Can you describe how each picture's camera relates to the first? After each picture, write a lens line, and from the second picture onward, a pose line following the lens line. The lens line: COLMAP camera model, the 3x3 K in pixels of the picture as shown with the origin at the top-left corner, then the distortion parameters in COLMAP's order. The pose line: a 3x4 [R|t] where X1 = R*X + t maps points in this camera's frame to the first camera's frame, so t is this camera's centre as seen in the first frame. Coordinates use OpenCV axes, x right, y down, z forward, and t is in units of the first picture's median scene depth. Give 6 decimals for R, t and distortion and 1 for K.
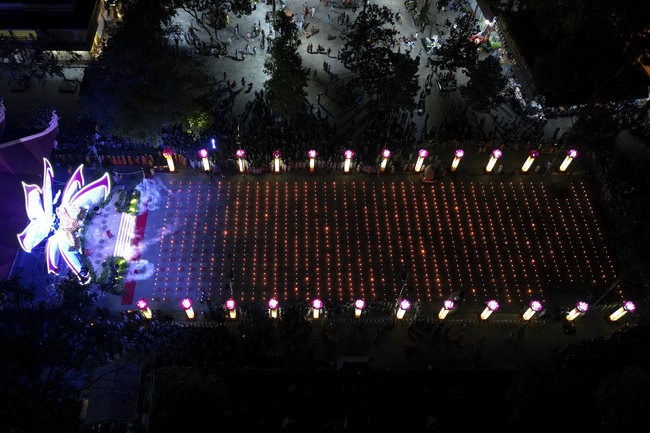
lens RADIAL K [[548.7, 0, 291.3], [0, 548.7, 215.6], [0, 0, 1]] dist [0.054983, -0.004087]
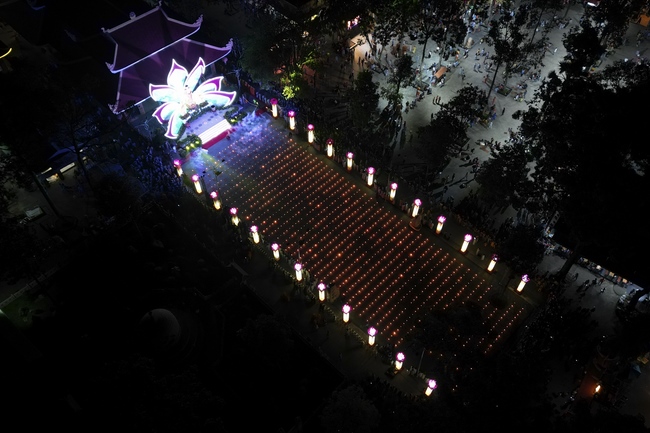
lens RADIAL K [[562.9, 0, 325.0], [0, 562.9, 216.5], [0, 0, 1]] dist [0.072998, -0.001011]
pose [[0.712410, 0.557785, -0.425849, 0.637533], [-0.587909, 0.805731, 0.071838, -0.058502], [0.383190, 0.199183, 0.901938, -0.175089]]
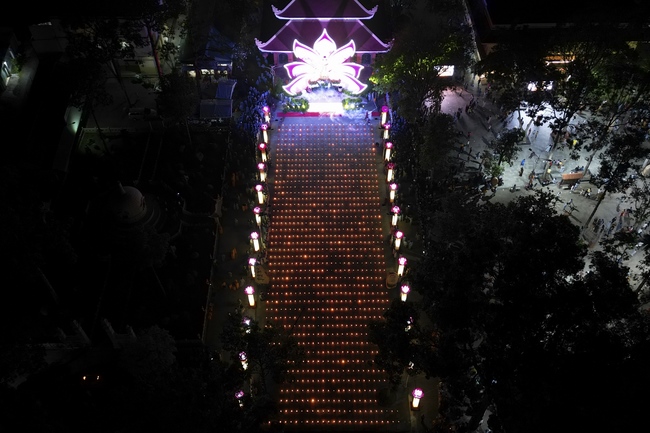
lens RADIAL K [[562.9, 0, 325.0], [0, 562.9, 216.5], [0, 0, 1]] dist [0.072998, -0.001011]
pose [[0.009592, 0.768316, -0.639999, 0.883697], [-0.837858, 0.355521, 0.414245, -0.478467], [0.545804, 0.532255, 0.647150, 0.154812]]
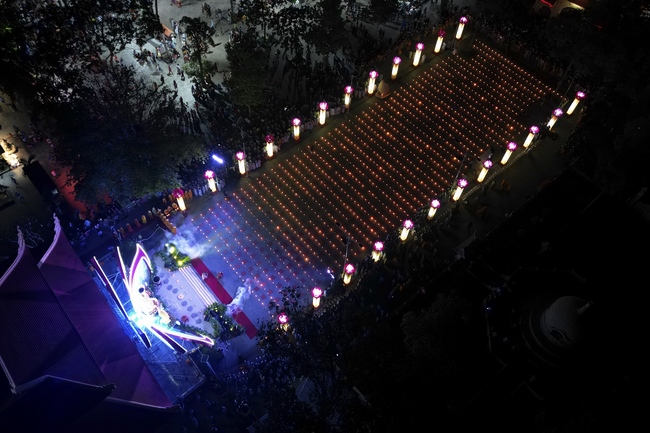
lens RADIAL K [[548.7, 0, 291.3], [0, 548.7, 215.6], [0, 0, 1]] dist [0.054983, -0.004087]
pose [[0.776820, -0.529290, 0.341179, -0.420611], [0.531842, 0.841544, 0.094598, -0.067371], [-0.337187, 0.107967, 0.935226, 0.048916]]
